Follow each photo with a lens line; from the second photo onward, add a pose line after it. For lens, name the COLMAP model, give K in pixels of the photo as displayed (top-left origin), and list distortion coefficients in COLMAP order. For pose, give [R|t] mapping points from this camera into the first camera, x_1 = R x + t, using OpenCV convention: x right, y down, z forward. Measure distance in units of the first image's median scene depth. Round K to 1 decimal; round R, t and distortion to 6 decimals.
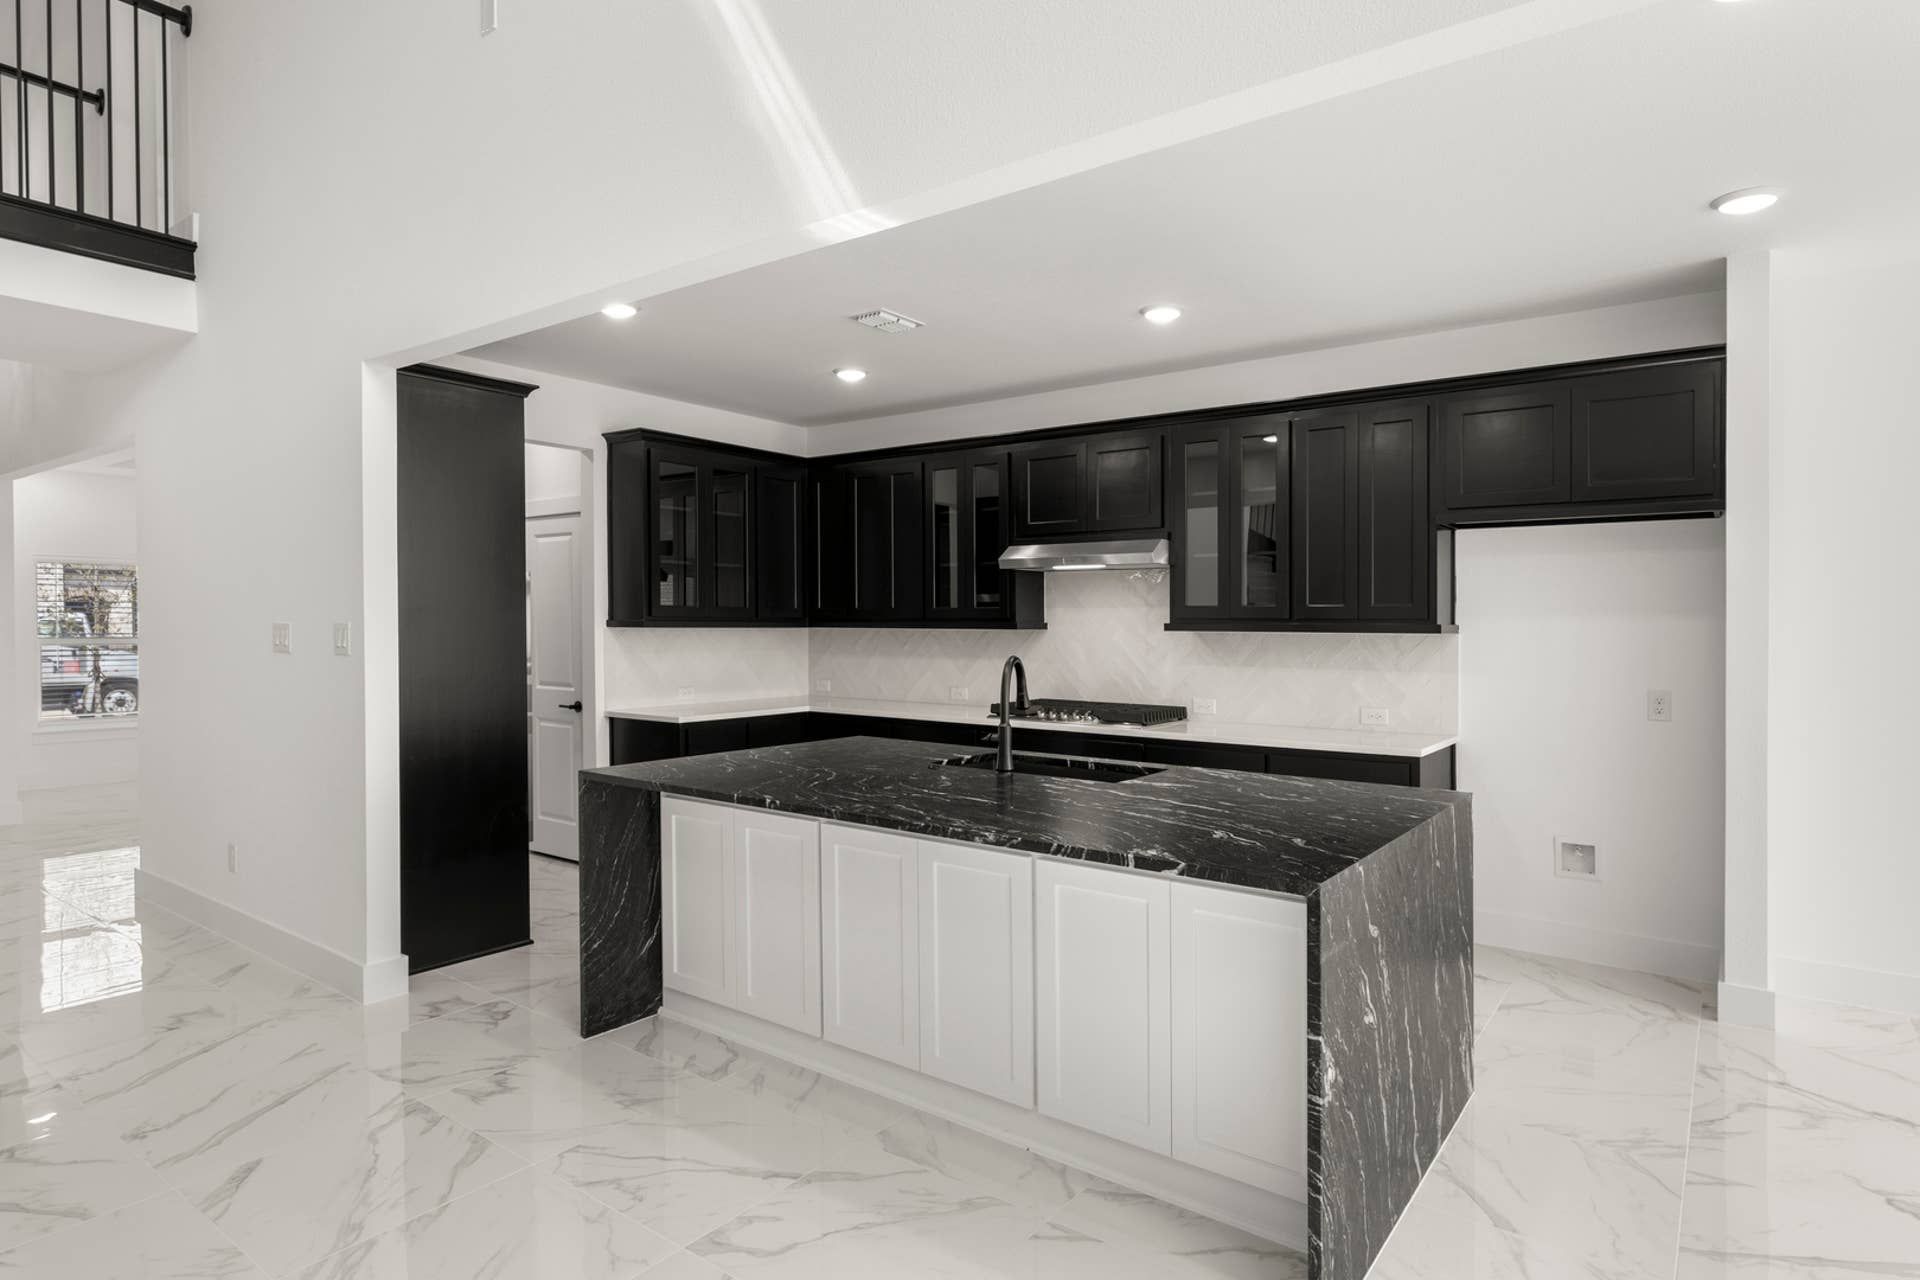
lens RADIAL K [[1038.5, 0, 956.0], [0, 1038.5, 629.5], [0, 0, 1]] dist [0.001530, 0.000713]
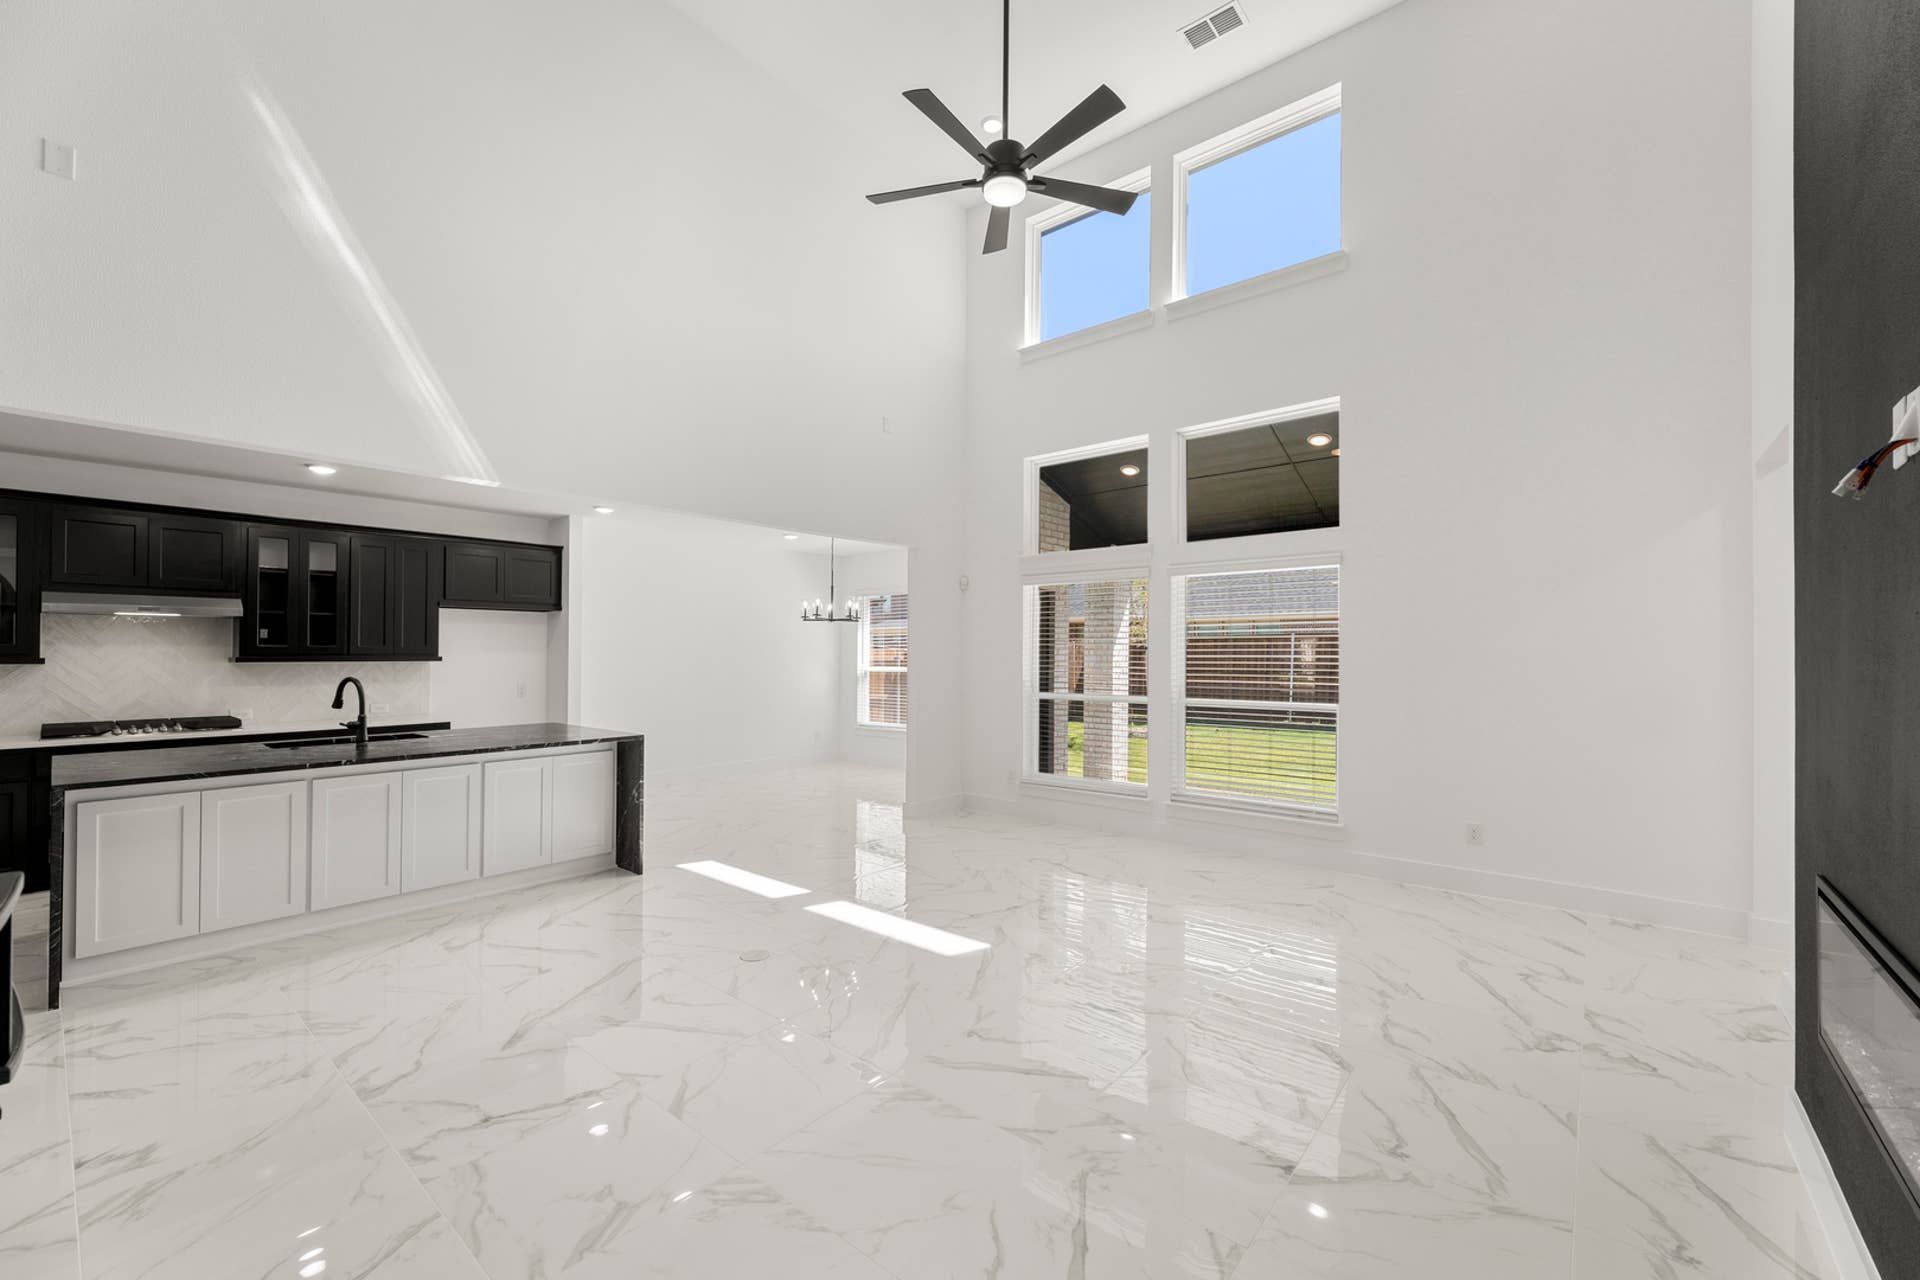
lens RADIAL K [[747.1, 0, 999.3], [0, 747.1, 644.8], [0, 0, 1]] dist [0.000222, -0.000022]
pose [[0.005652, 0.006825, 0.999961, -1.142370], [0.007130, 0.999951, -0.006865, -0.012151], [-0.999959, 0.007168, 0.005603, -0.089804]]
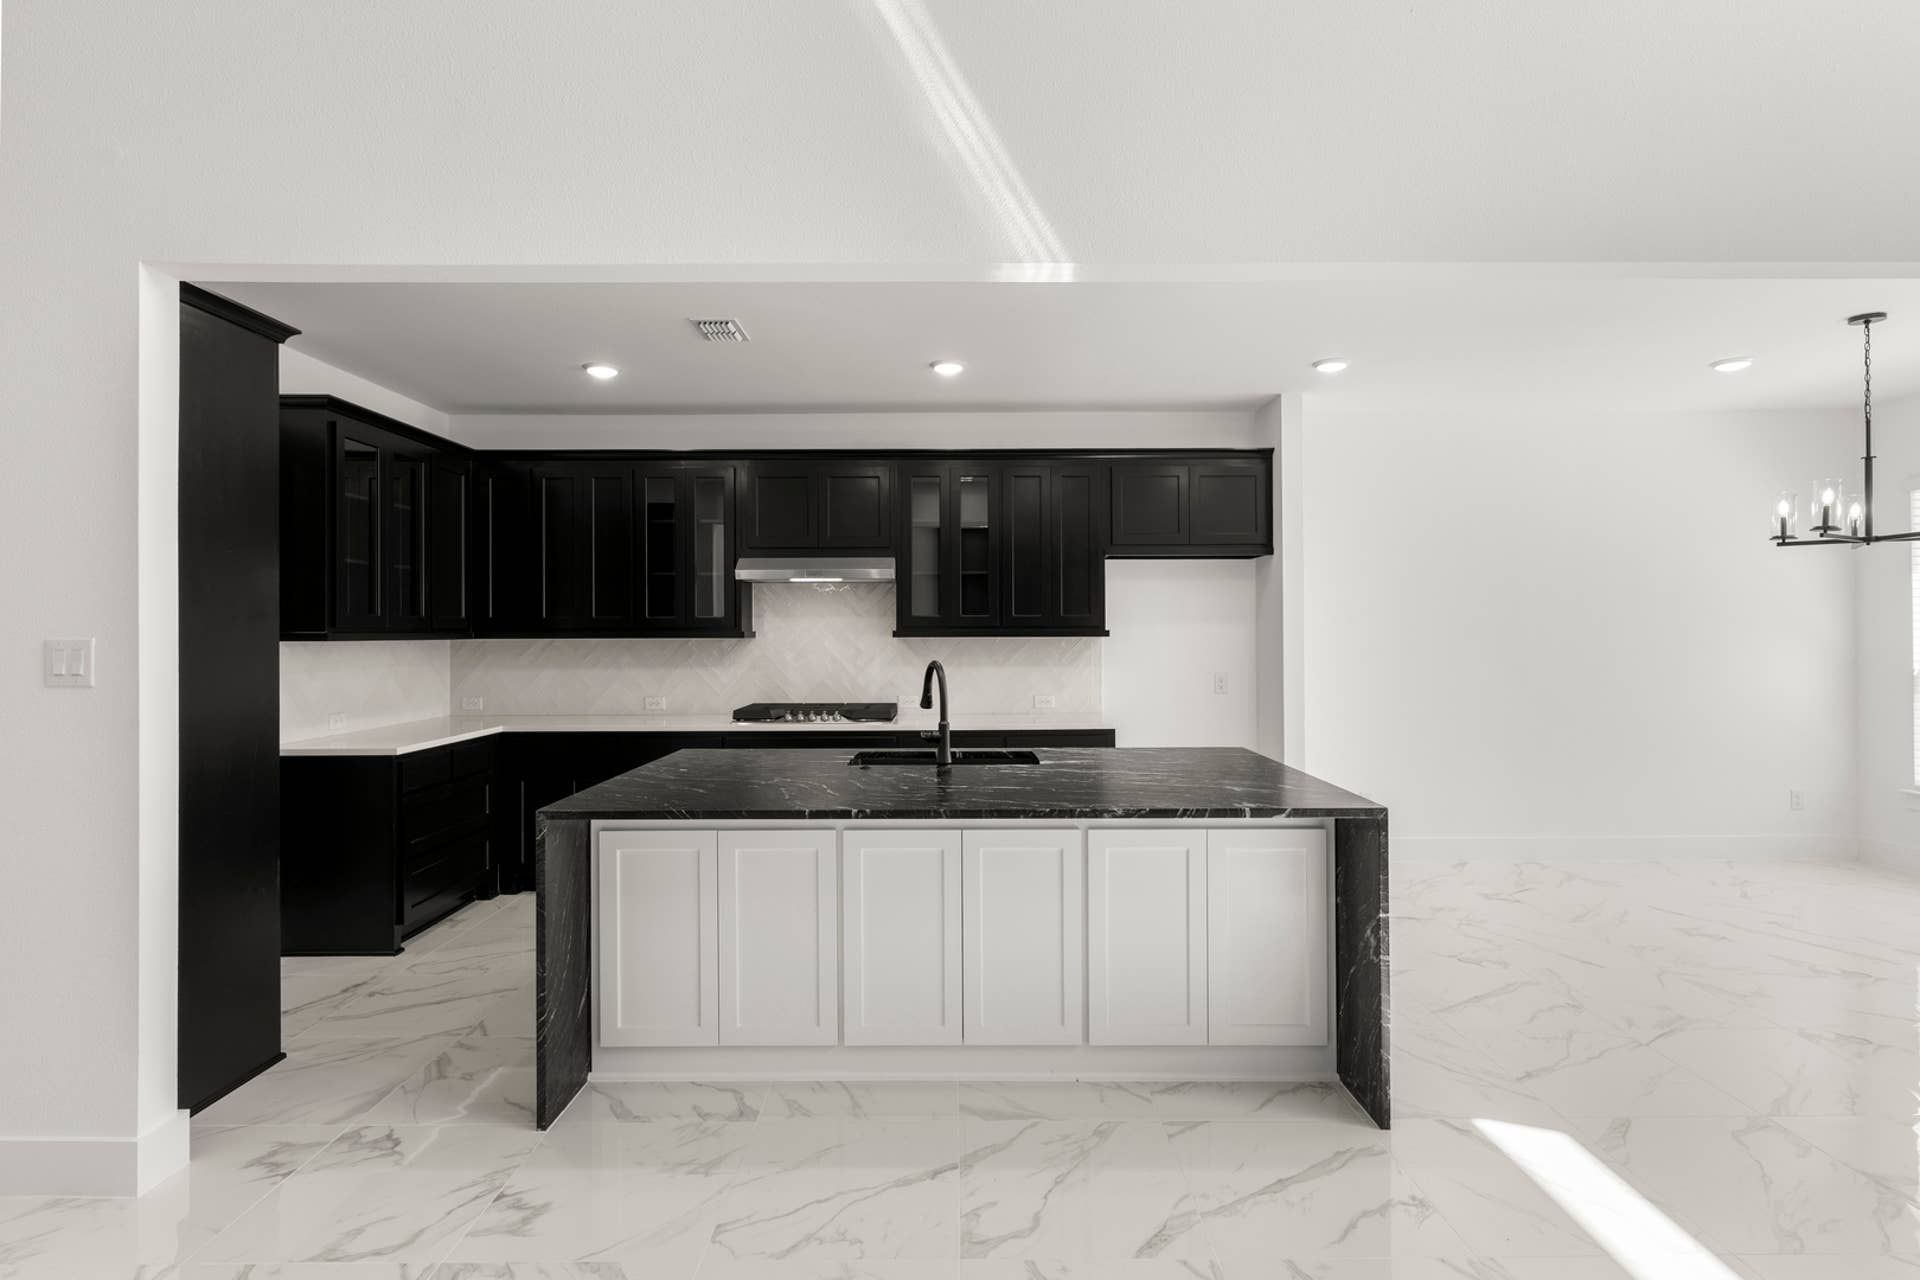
lens RADIAL K [[946.5, 0, 959.1], [0, 946.5, 618.0], [0, 0, 1]] dist [0.000041, -0.000242]
pose [[0.795155, 0.001042, 0.606405, -0.518492], [0.011178, 0.999803, -0.016375, -0.003284], [-0.606303, 0.019799, 0.794987, 0.169799]]
